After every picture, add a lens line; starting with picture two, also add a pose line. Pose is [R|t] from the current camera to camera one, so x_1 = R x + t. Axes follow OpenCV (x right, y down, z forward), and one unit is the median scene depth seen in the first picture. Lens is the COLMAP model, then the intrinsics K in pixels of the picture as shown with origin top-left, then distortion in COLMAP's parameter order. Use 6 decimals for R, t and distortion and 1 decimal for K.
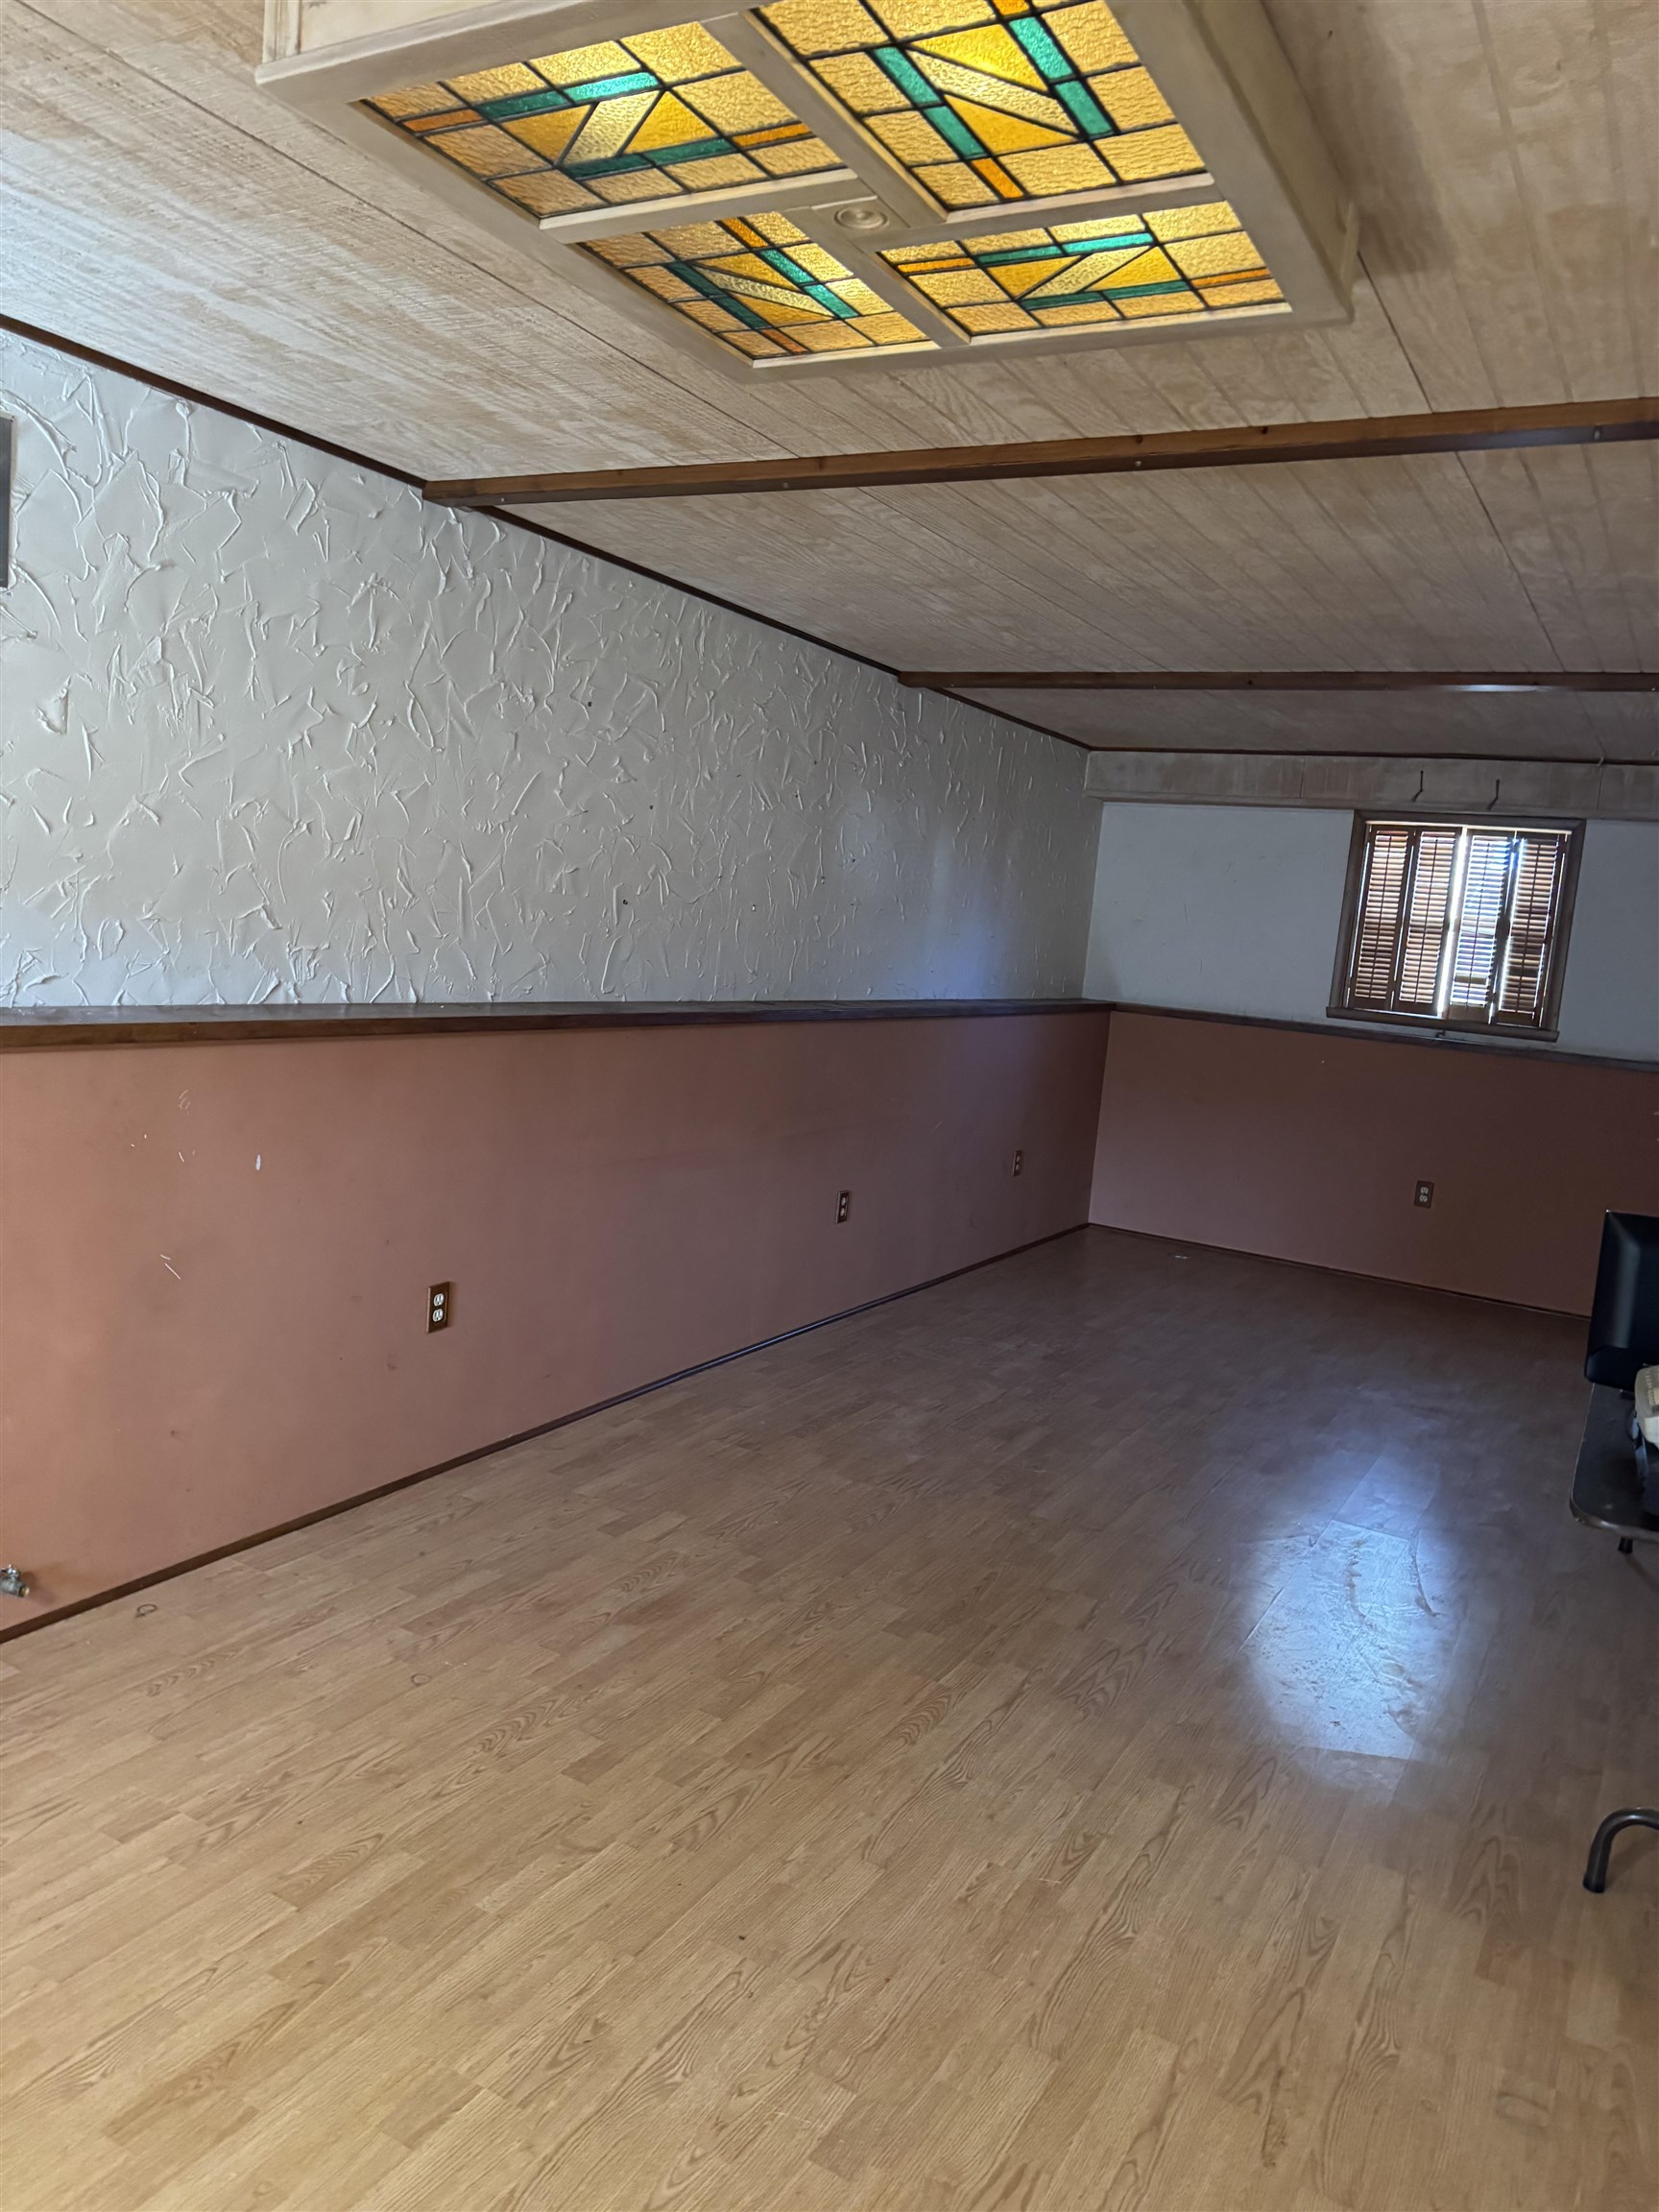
lens RADIAL K [[1572.2, 0, 808.9], [0, 1572.2, 1113.8], [0, 0, 1]] dist [0.057657, -0.072365]
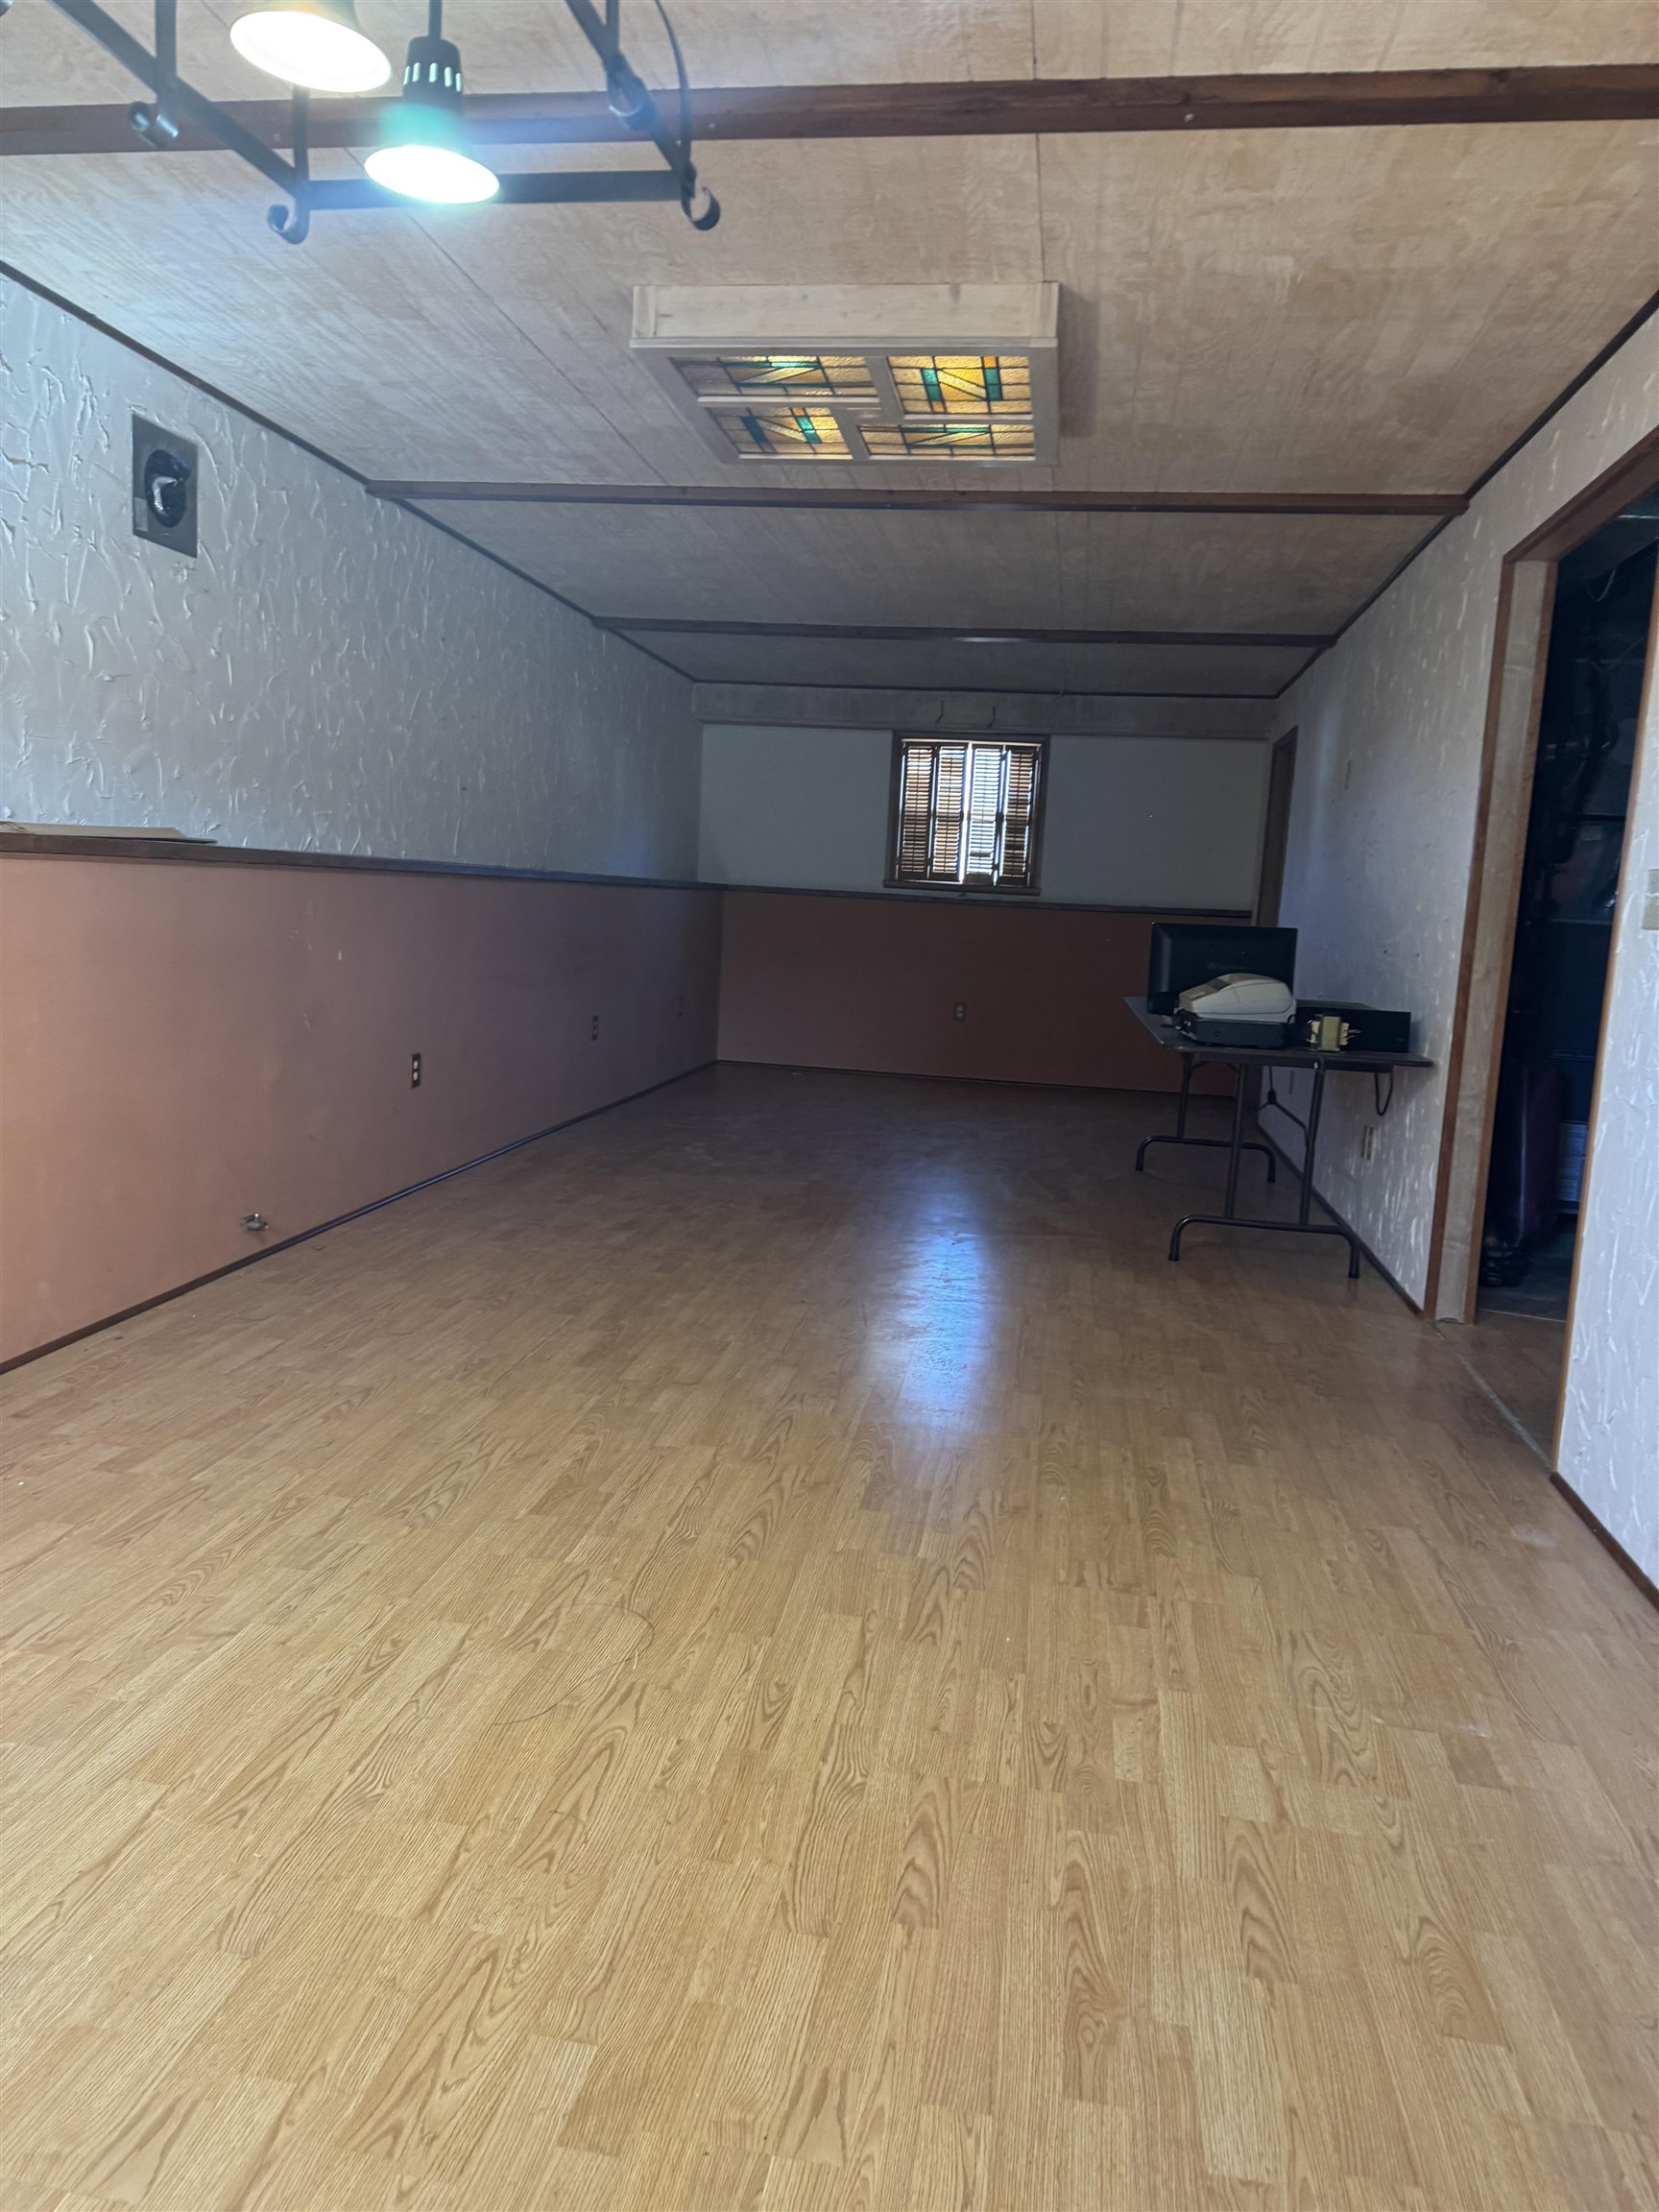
lens RADIAL K [[1572.2, 0, 808.9], [0, 1572.2, 1113.8], [0, 0, 1]] dist [0.057657, -0.072365]
pose [[0.937597, -0.088122, 0.336372, -0.214408], [0.076832, 0.995947, 0.046756, 0.068219], [-0.339128, -0.017994, 0.940568, -0.253859]]
